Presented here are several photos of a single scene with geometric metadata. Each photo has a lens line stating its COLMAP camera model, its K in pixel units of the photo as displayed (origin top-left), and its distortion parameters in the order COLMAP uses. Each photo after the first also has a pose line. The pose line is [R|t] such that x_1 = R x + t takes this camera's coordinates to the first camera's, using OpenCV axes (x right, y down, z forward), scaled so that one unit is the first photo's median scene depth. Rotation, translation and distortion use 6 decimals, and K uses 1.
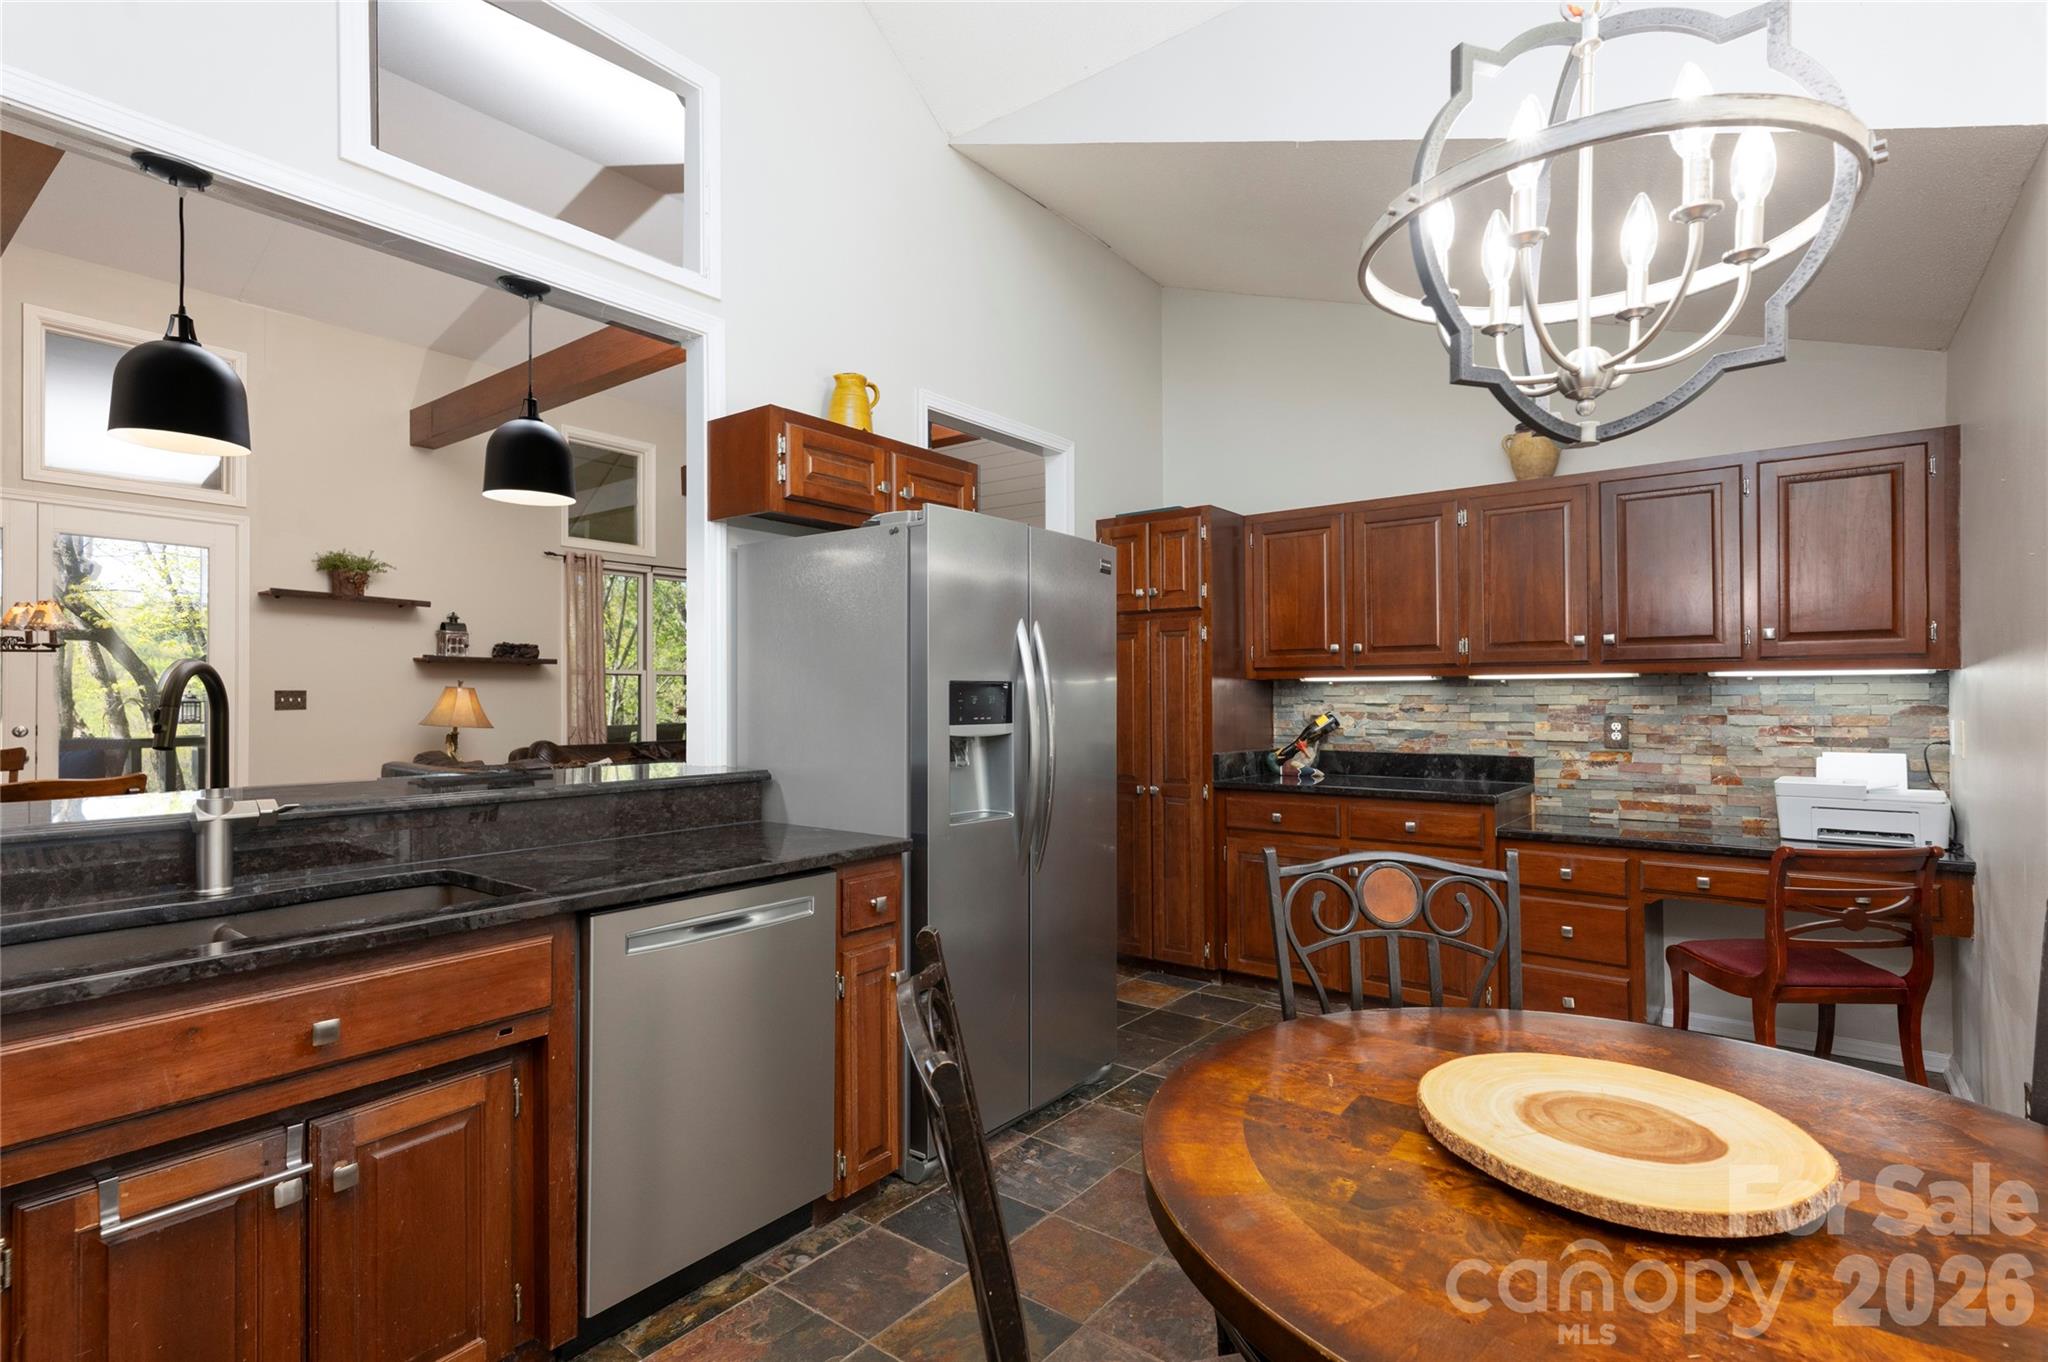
lens RADIAL K [[980.1, 0, 1031.5], [0, 980.1, 682.9], [0, 0, 1]] dist [0.007594, -0.000192]
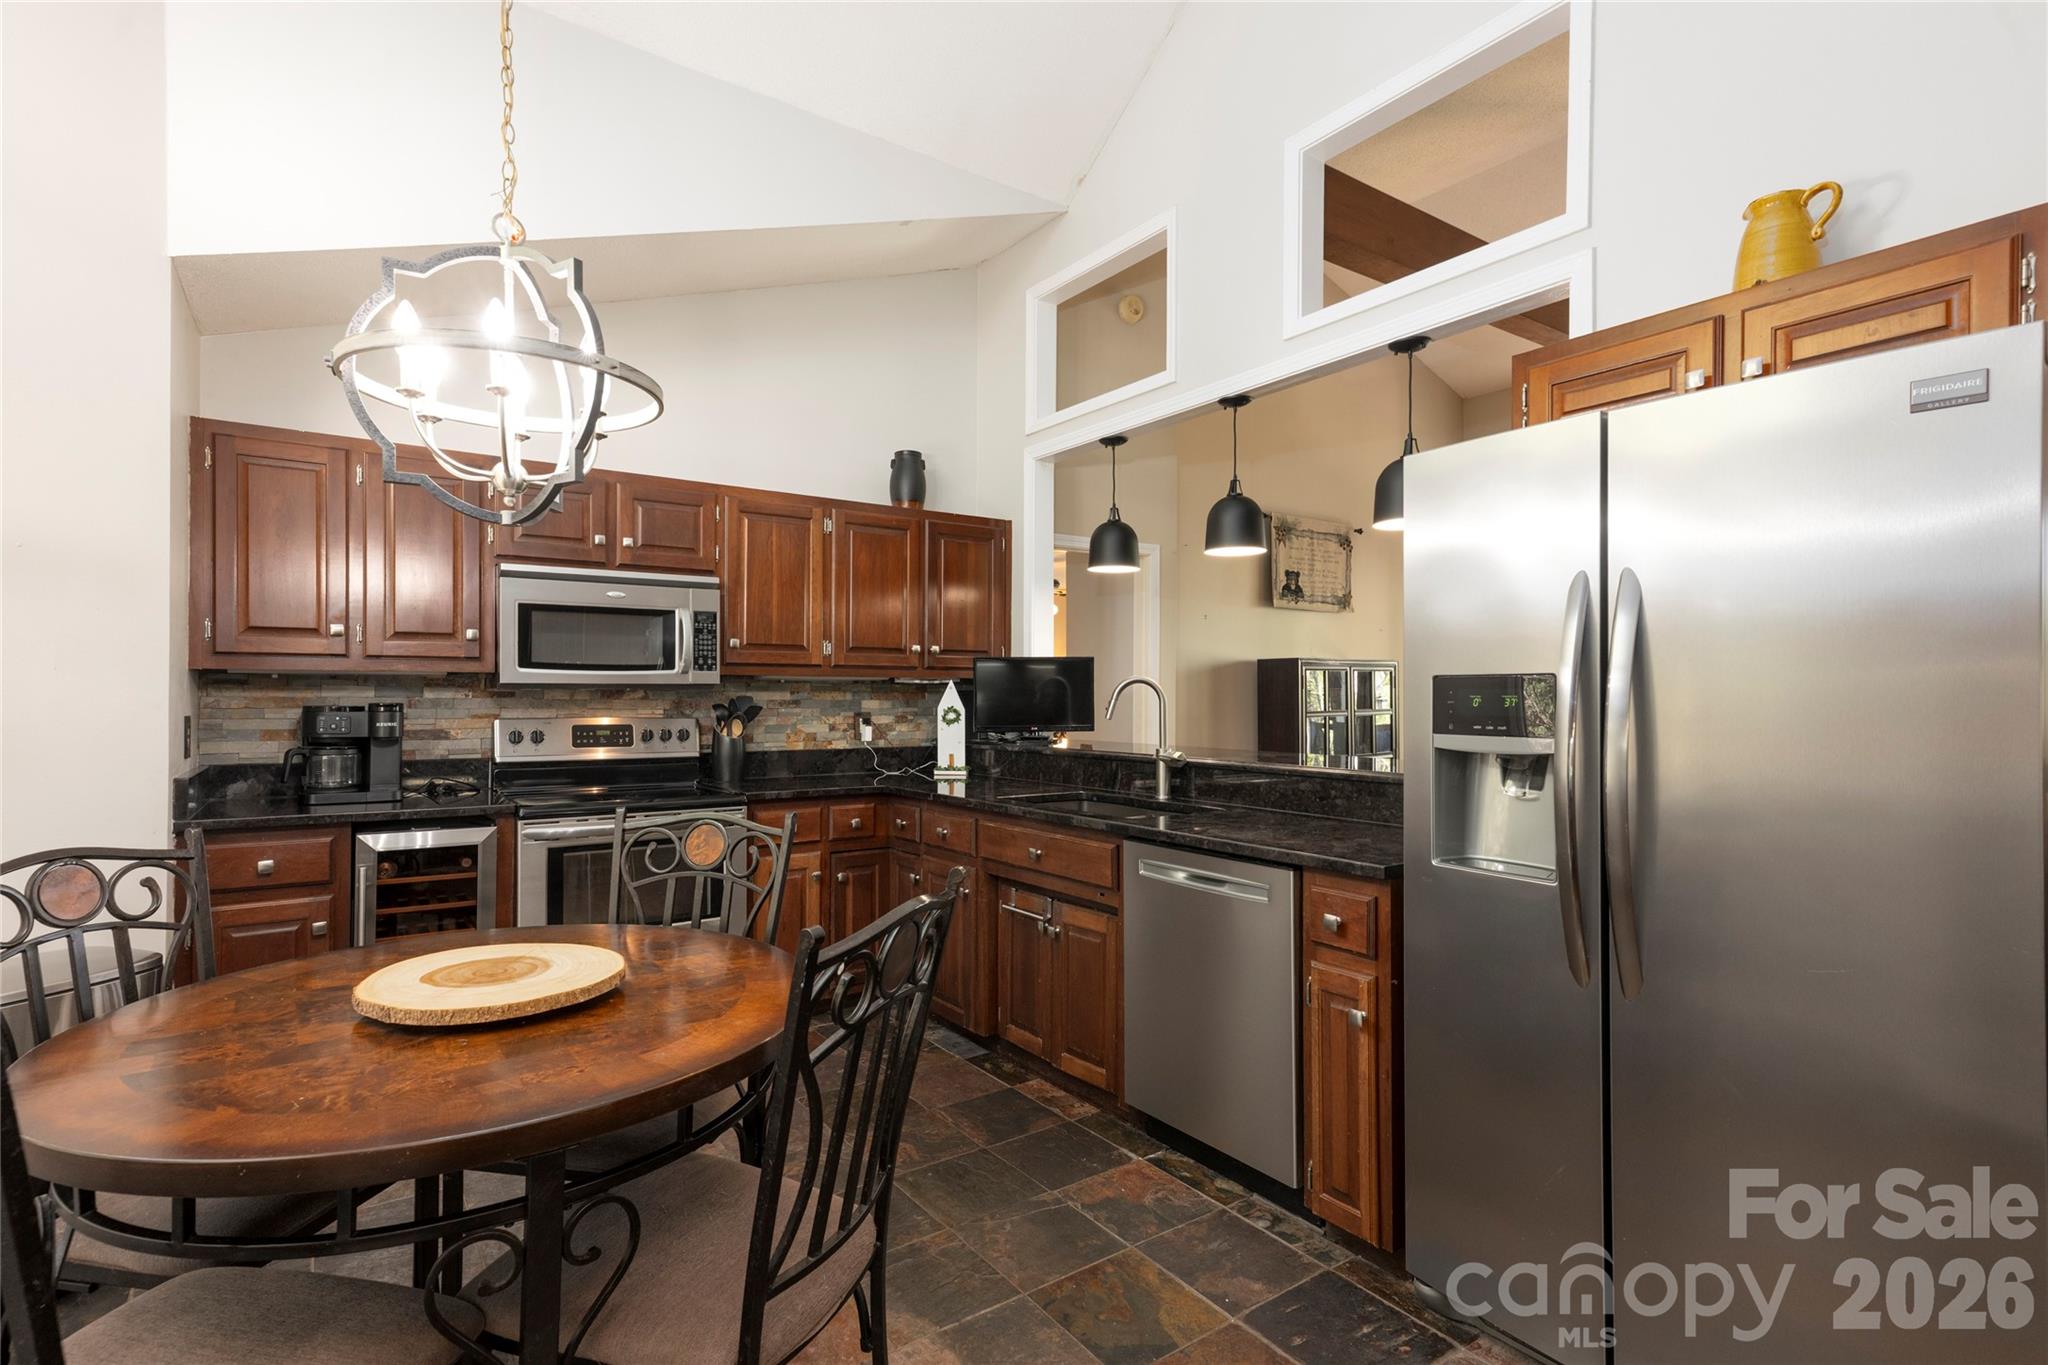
lens RADIAL K [[980.1, 0, 1028.7], [0, 980.1, 692.9], [0, 0, 1]] dist [0.007594, -0.000192]
pose [[-0.291821, -0.004162, -0.956464, 0.880149], [0.008739, 0.999937, -0.007017, 0.016854], [0.956433, -0.010407, -0.291766, 1.093499]]
